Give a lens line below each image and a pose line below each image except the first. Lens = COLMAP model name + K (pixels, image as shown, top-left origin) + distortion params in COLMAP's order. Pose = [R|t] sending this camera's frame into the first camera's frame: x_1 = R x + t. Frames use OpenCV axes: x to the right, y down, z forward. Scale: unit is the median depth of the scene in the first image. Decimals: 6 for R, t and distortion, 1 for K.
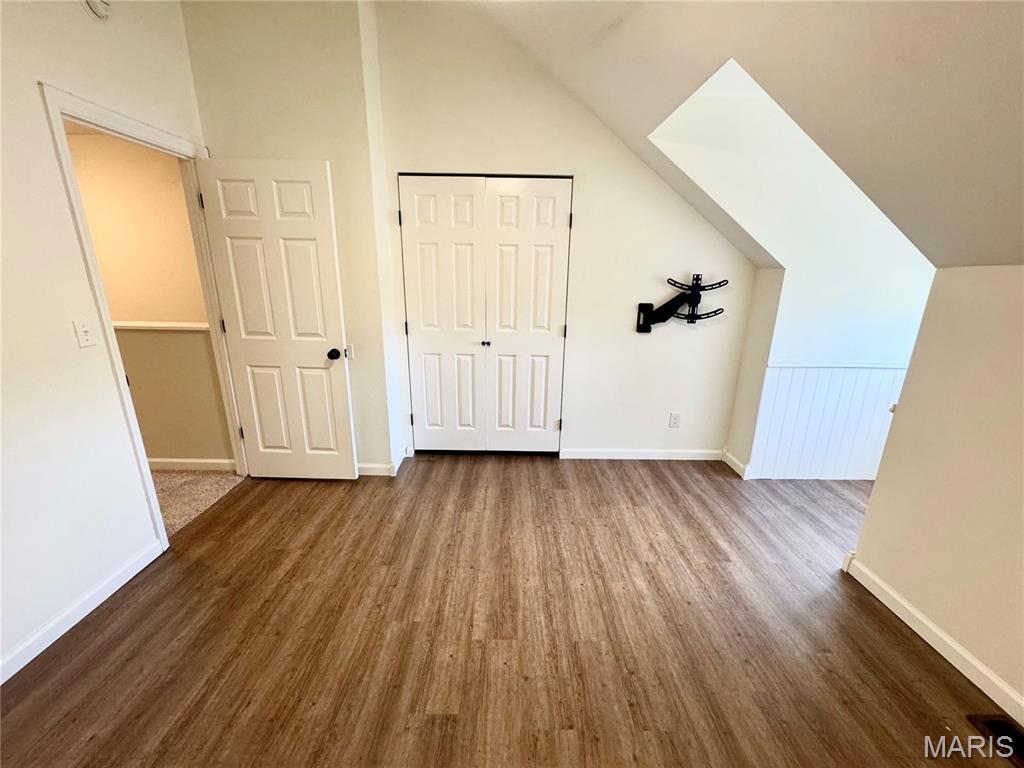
lens RADIAL K [[407.5, 0, 511.6], [0, 407.5, 382.9], [0, 0, 1]] dist [-0.003236, 0.000217]
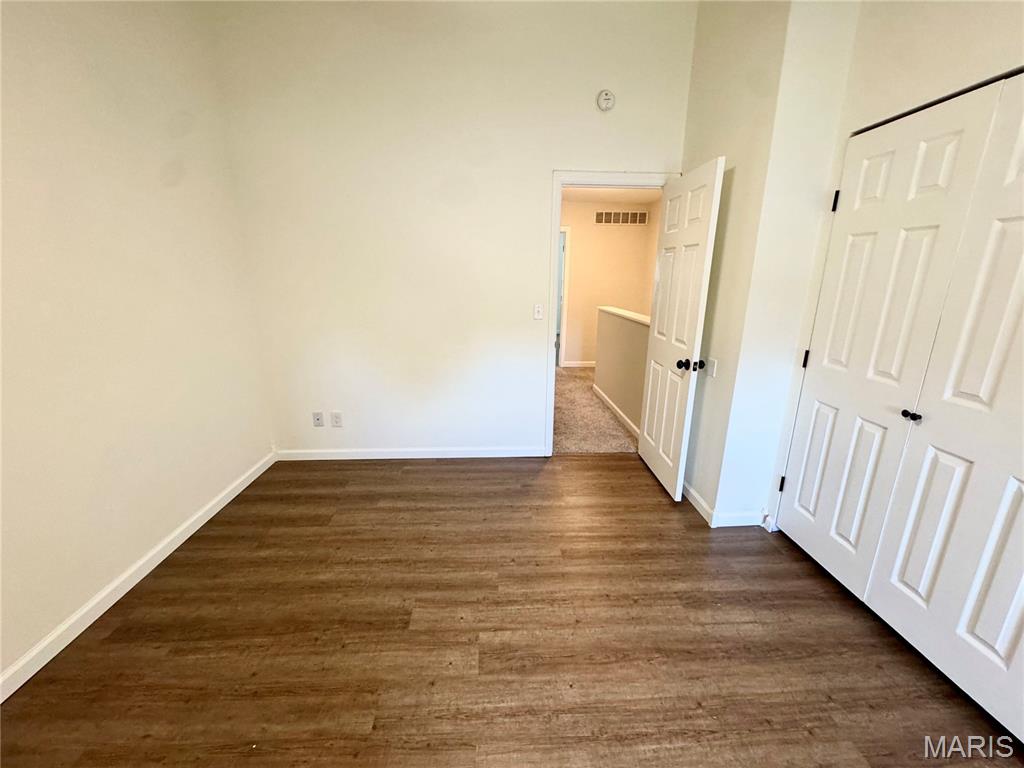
lens RADIAL K [[407.5, 0, 511.6], [0, 407.5, 382.9], [0, 0, 1]] dist [-0.003236, 0.000217]
pose [[0.048554, 0.243867, -0.968592, 0.689720], [-0.277740, 0.934788, 0.221433, -0.185699], [0.959428, 0.258265, 0.113120, 0.748174]]
